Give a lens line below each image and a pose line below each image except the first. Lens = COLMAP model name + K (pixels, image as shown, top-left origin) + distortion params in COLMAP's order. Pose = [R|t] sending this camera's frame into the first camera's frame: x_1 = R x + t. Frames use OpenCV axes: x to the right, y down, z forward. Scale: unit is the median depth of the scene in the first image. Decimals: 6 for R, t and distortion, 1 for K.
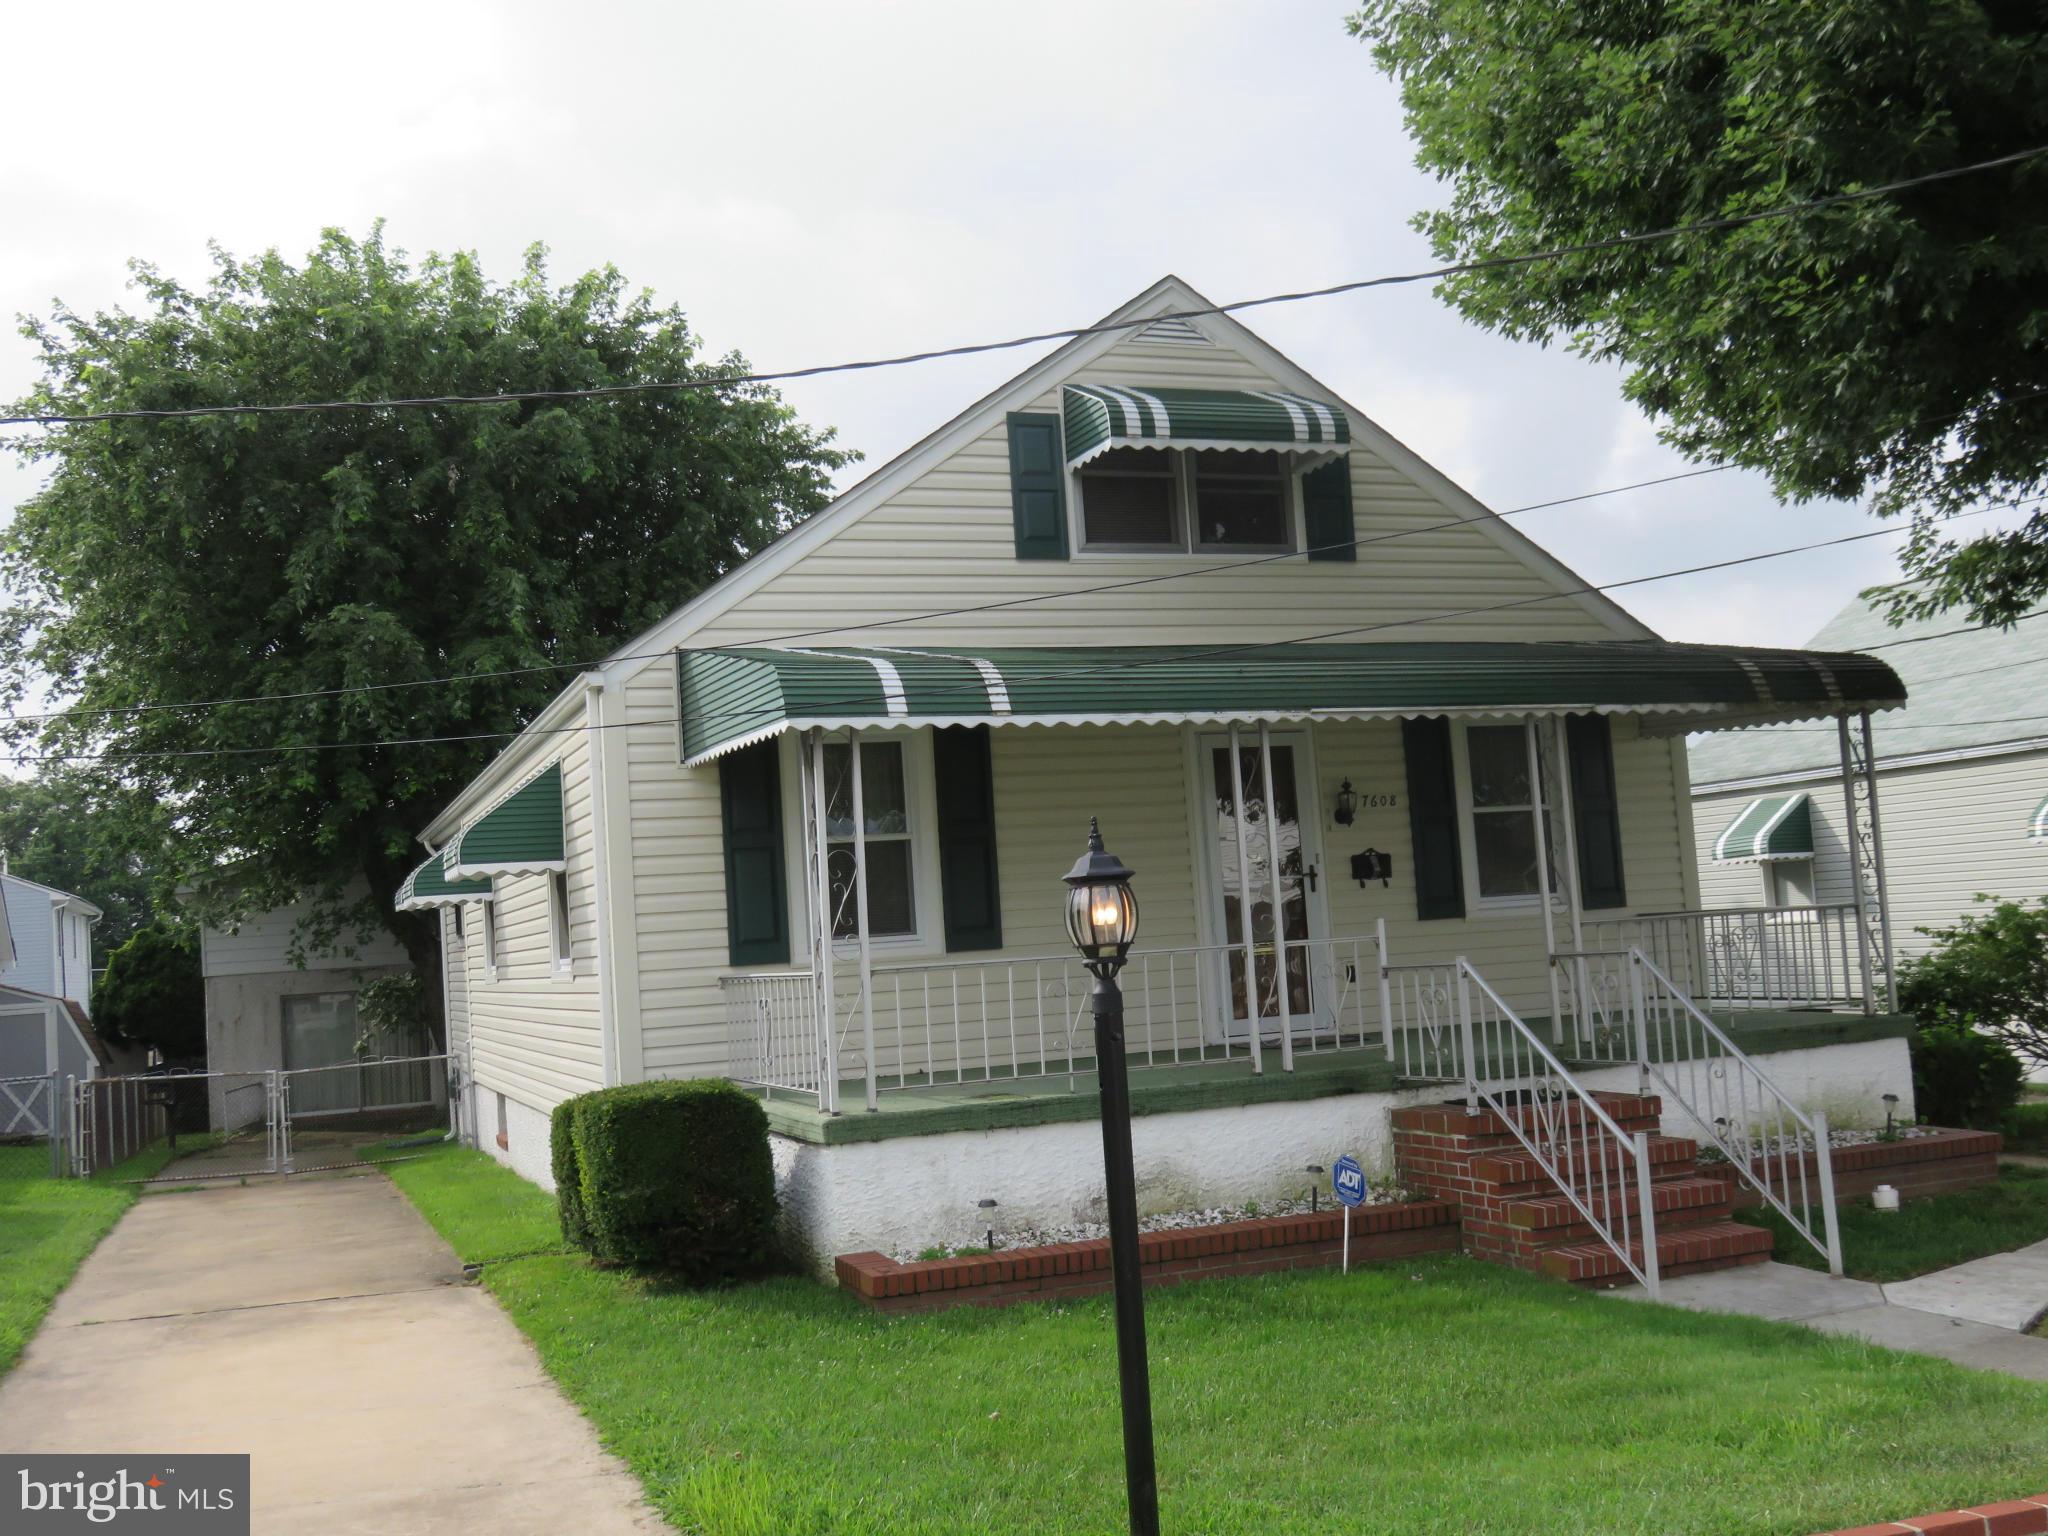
lens RADIAL K [[1957.7, 0, 1024.0], [0, 1957.7, 768.0], [0, 0, 1]] dist [0.001320, -0.005752]
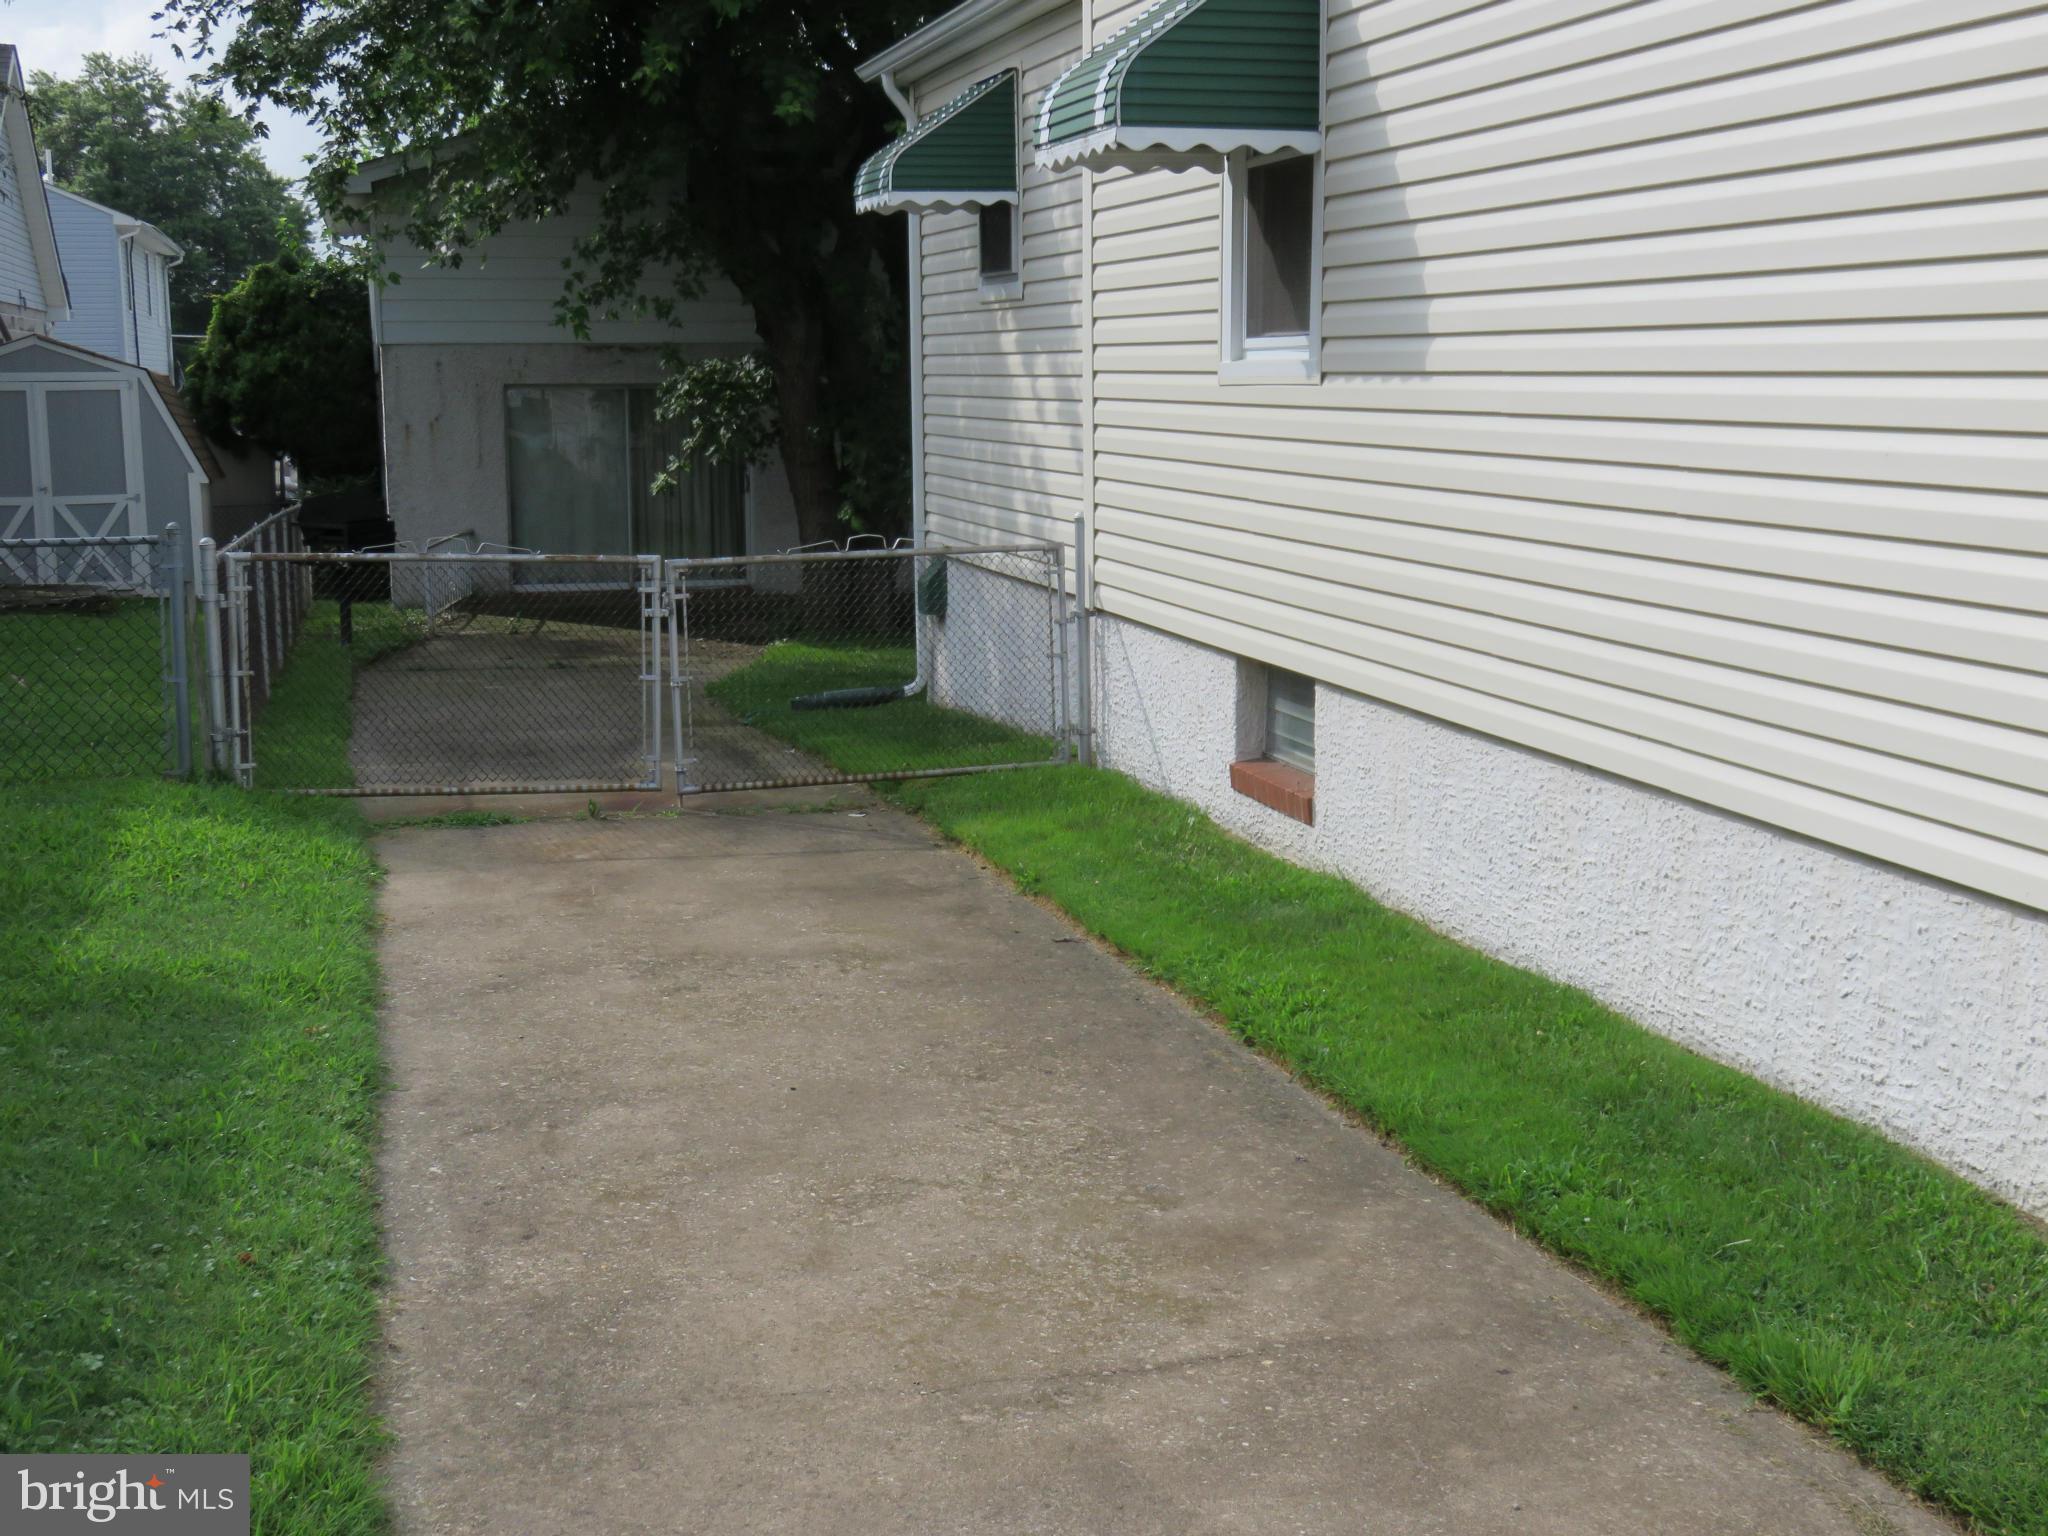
lens RADIAL K [[2454.6, 0, 1024.0], [0, 2454.6, 768.0], [0, 0, 1]] dist [-0.019810, 0.028423]
pose [[0.992371, 0.078213, -0.095300, -0.170998], [-0.052318, 0.967111, 0.248916, 0.042555], [0.111634, -0.242031, 0.963825, 0.330908]]
